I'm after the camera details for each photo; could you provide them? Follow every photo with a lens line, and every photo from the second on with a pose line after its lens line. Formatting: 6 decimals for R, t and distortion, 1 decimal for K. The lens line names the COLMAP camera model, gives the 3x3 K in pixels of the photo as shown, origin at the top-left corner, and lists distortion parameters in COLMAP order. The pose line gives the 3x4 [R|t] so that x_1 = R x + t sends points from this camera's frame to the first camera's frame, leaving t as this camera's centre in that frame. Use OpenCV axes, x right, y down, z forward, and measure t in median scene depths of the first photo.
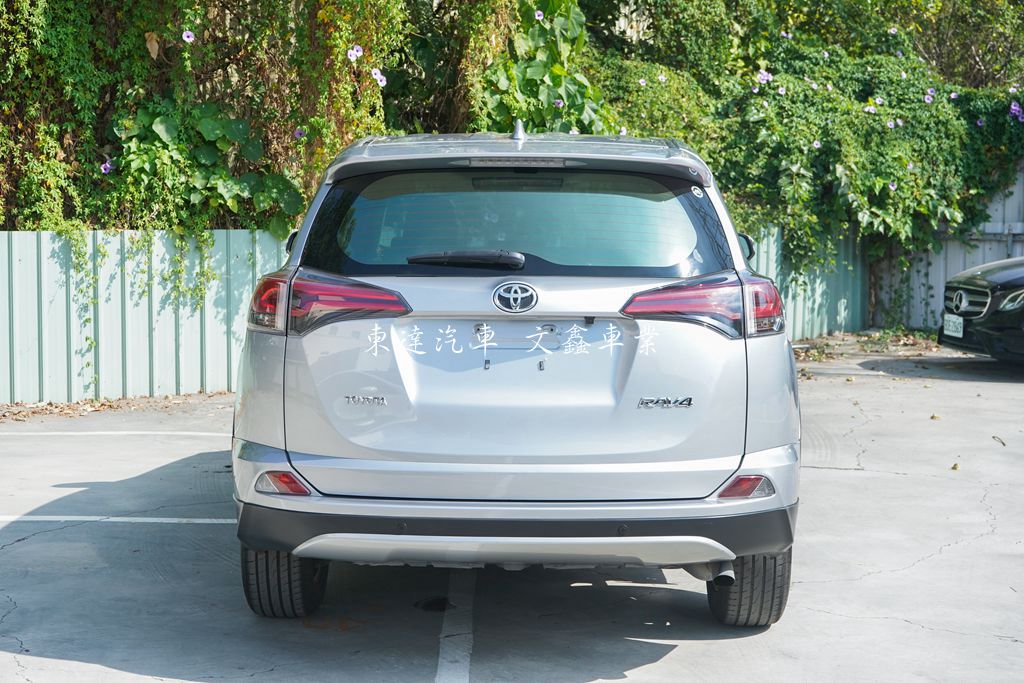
lens RADIAL K [[1540.4, 0, 512.0], [0, 1540.4, 341.5], [0, 0, 1]] dist [-0.053349, 0.075304]
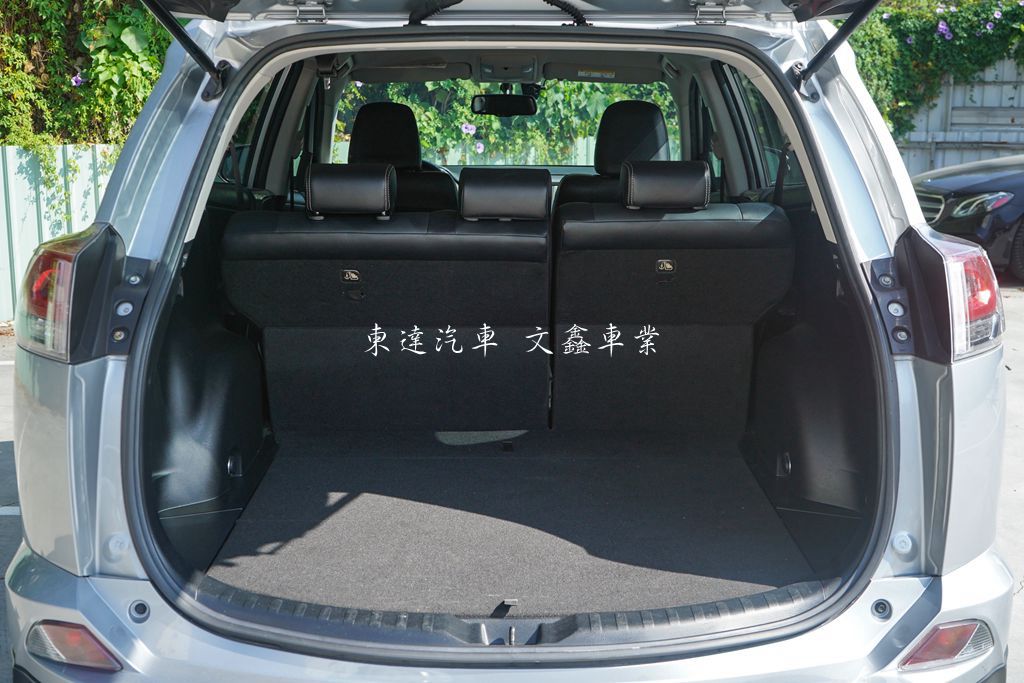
lens RADIAL K [[1165.2, 0, 509.1], [0, 1165.2, 327.7], [0, 0, 1]] dist [0.072252, -0.206246]
pose [[0.999786, -0.007590, 0.019254, -0.002698], [0.005881, 0.996164, 0.087309, -0.019070], [-0.019843, -0.087177, 0.995995, 0.231031]]
